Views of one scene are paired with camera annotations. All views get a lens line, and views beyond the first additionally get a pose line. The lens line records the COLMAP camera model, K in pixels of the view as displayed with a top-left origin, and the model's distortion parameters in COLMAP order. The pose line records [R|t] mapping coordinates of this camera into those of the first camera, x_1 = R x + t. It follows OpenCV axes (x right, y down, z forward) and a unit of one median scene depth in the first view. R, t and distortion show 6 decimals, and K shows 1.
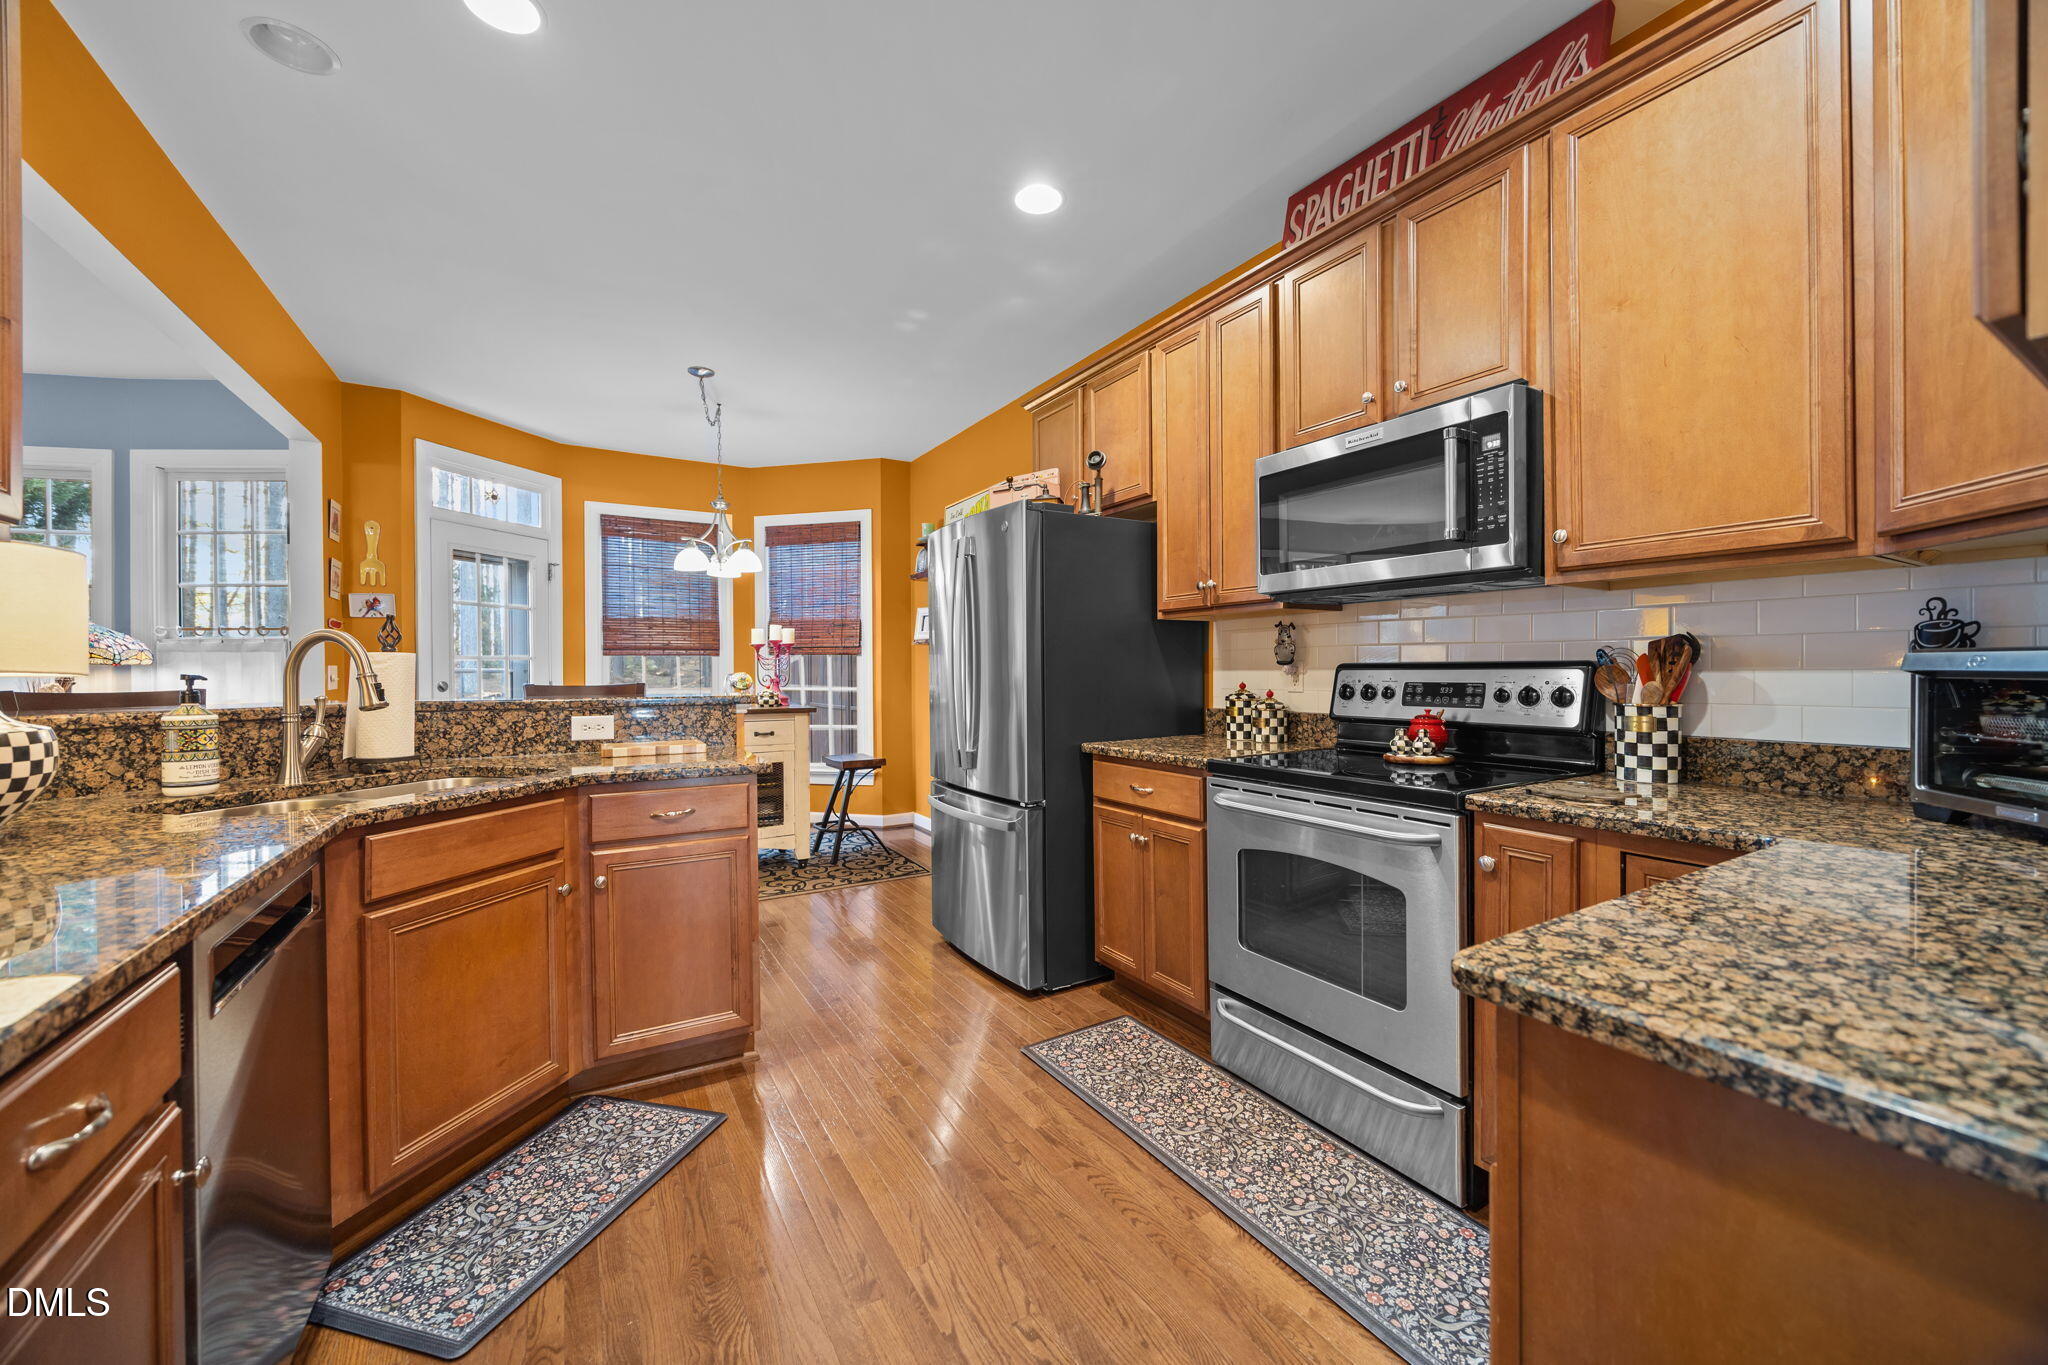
lens RADIAL K [[791.2, 0, 1032.7], [0, 791.2, 676.7], [0, 0, 1]] dist [0.002017, 0.000088]
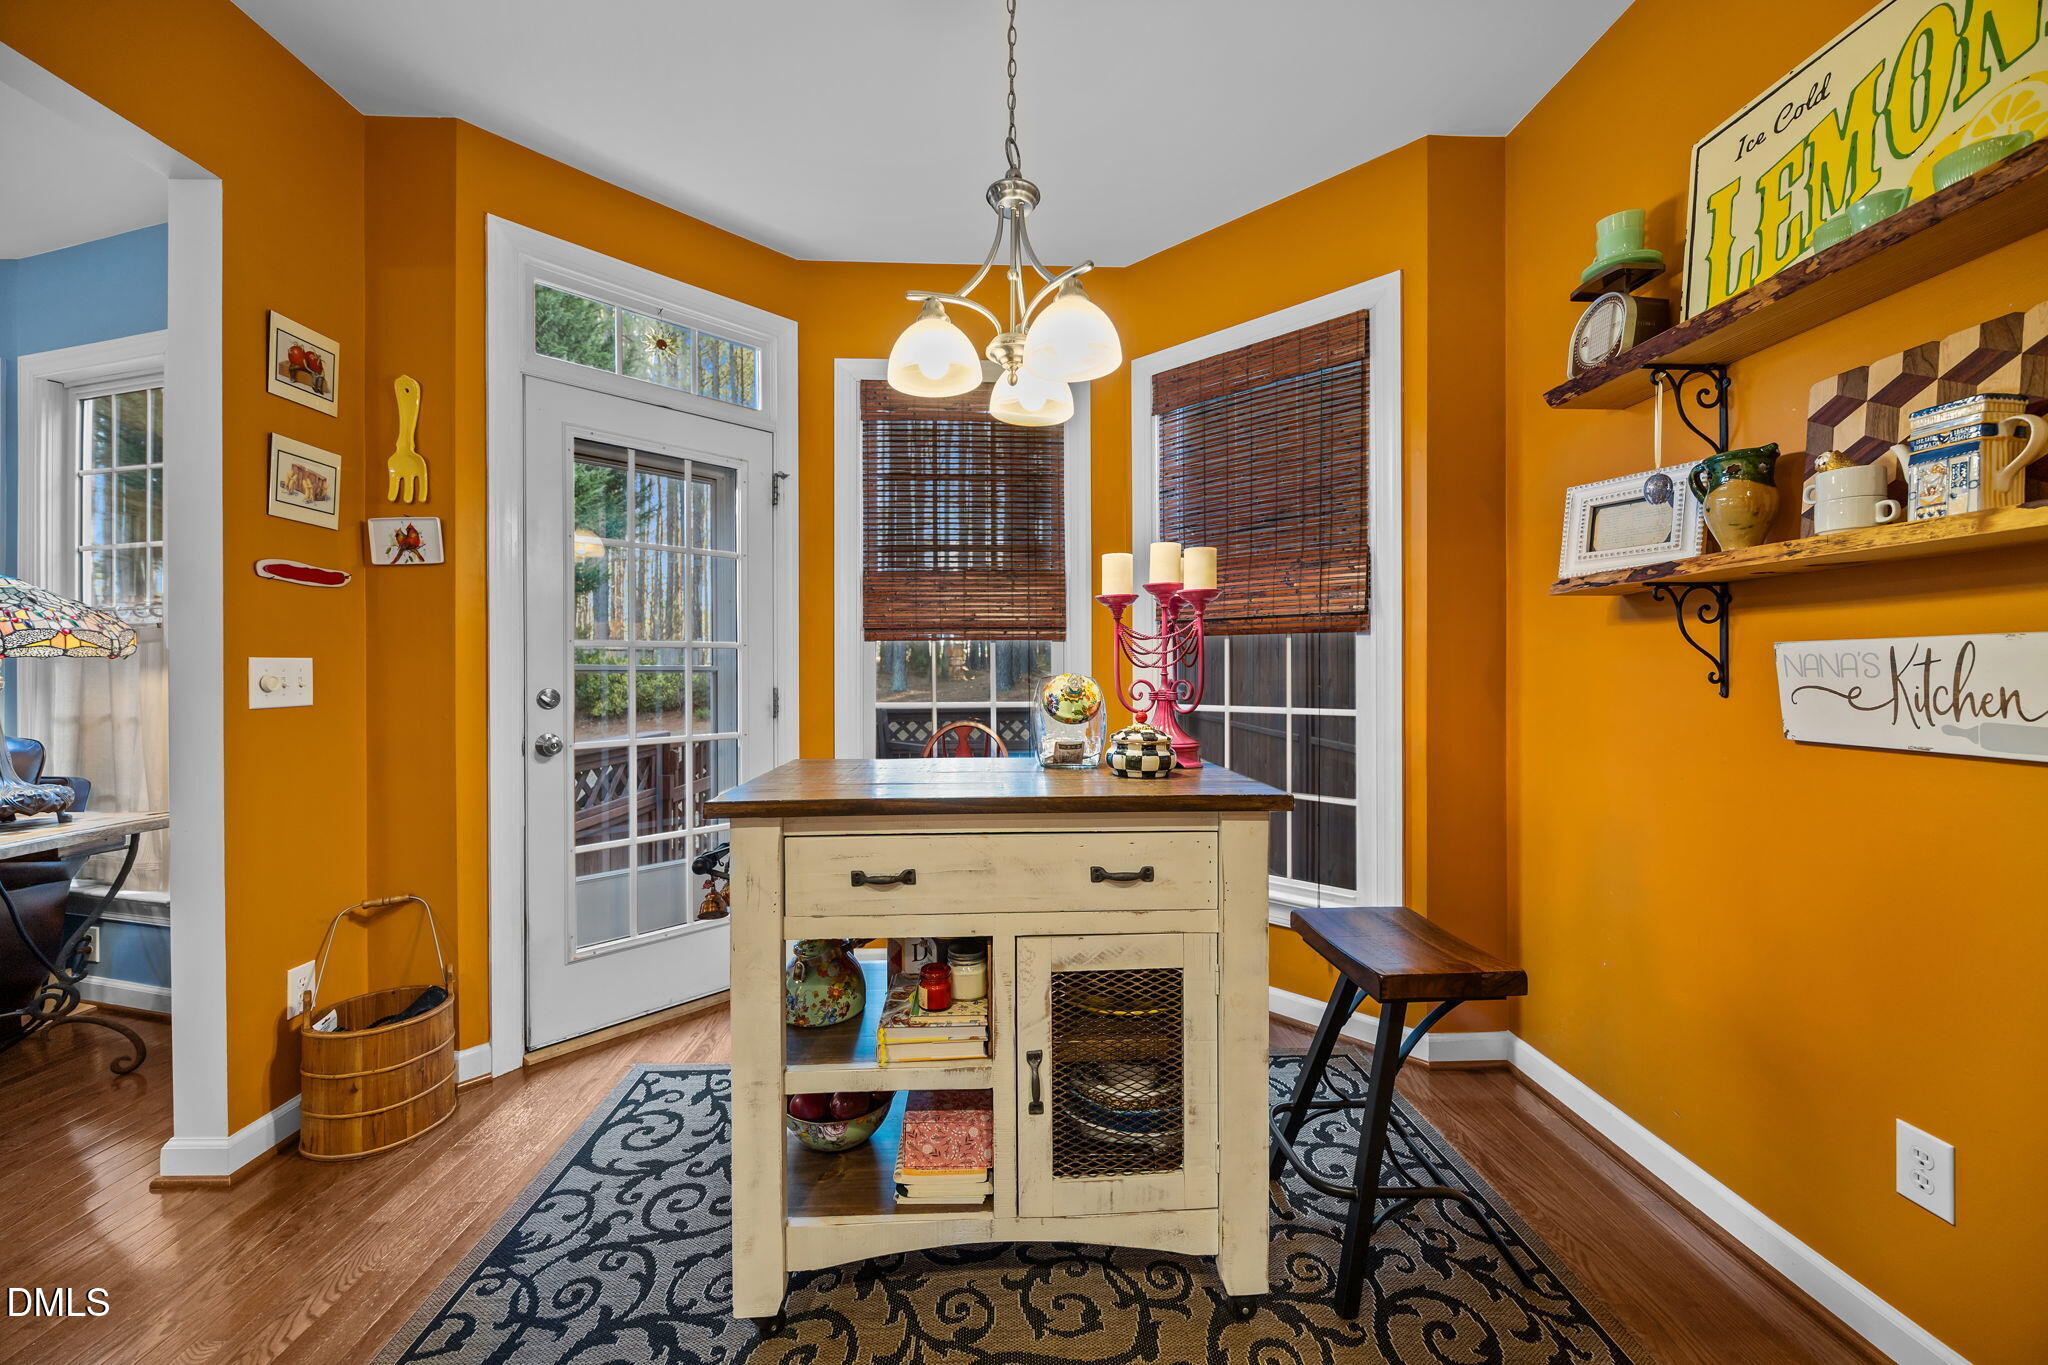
lens RADIAL K [[791.2, 0, 1032.6], [0, 791.2, 676.9], [0, 0, 1]] dist [0.002017, 0.000088]
pose [[0.876583, 0.003814, -0.481235, -0.205232], [-0.004136, 0.999991, 0.000392, -0.003751], [0.481233, 0.001647, 0.876591, 0.658532]]
